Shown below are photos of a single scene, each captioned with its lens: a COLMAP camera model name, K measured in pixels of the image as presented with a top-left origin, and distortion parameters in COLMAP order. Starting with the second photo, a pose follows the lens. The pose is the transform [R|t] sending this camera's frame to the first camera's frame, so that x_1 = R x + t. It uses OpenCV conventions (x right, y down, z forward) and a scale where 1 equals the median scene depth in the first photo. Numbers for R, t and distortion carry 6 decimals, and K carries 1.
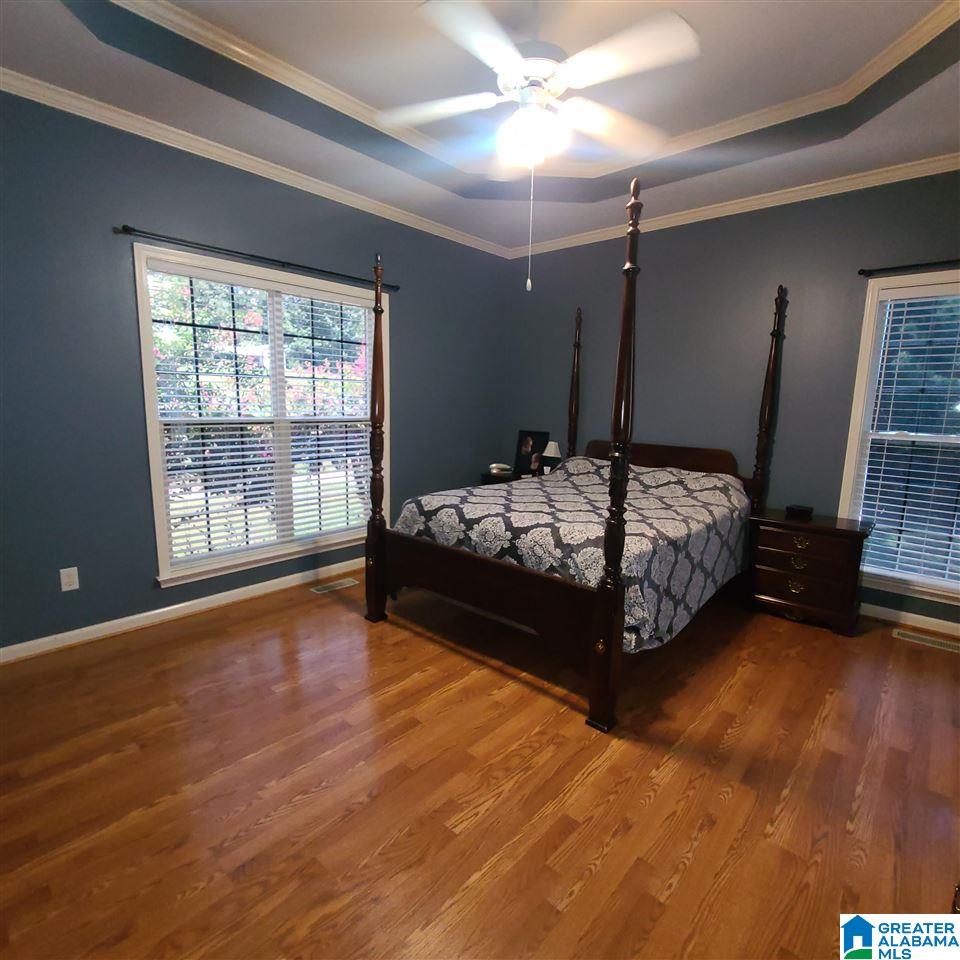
lens RADIAL K [[524.6, 0, 478.3], [0, 524.6, 484.3], [0, 0, 1]] dist [-0.000826, -0.000473]
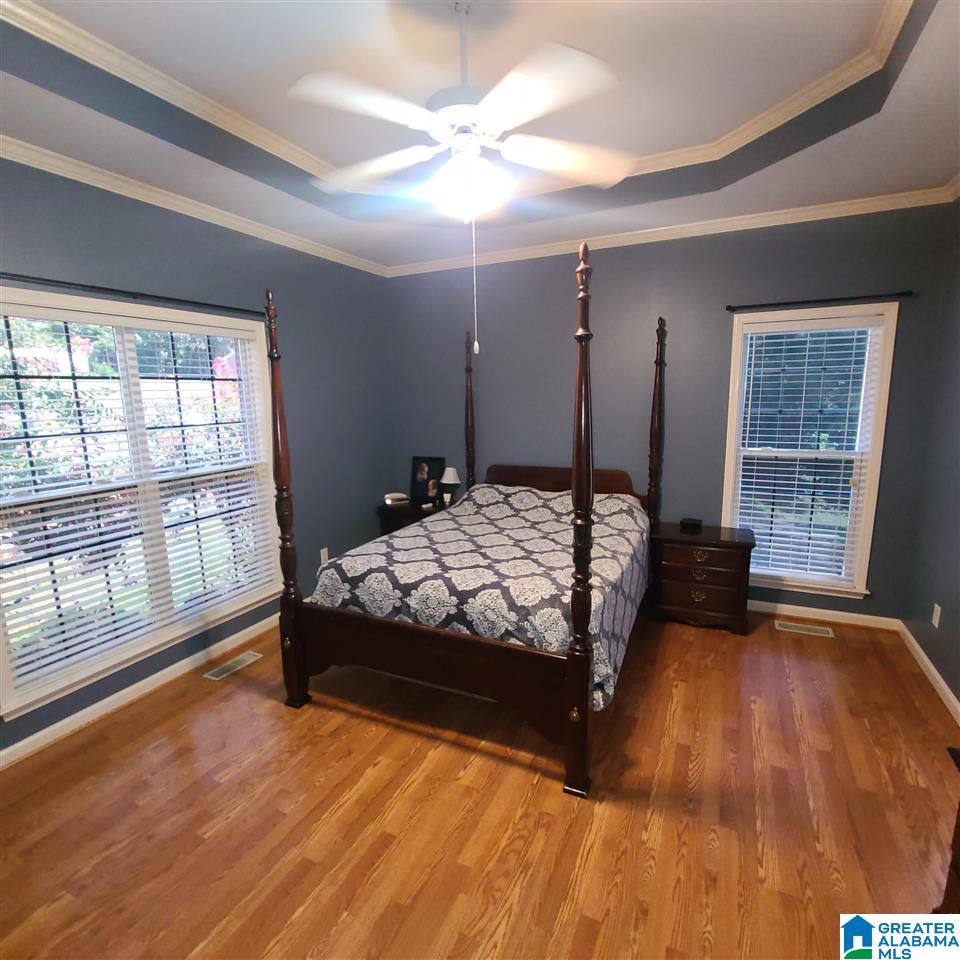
lens RADIAL K [[524.6, 0, 478.3], [0, 524.6, 484.3], [0, 0, 1]] dist [-0.000826, -0.000473]
pose [[0.958814, -0.090386, 0.269269, -0.119505], [0.086646, 0.995906, 0.025769, -0.115432], [-0.270496, -0.001377, 0.962720, 0.076671]]
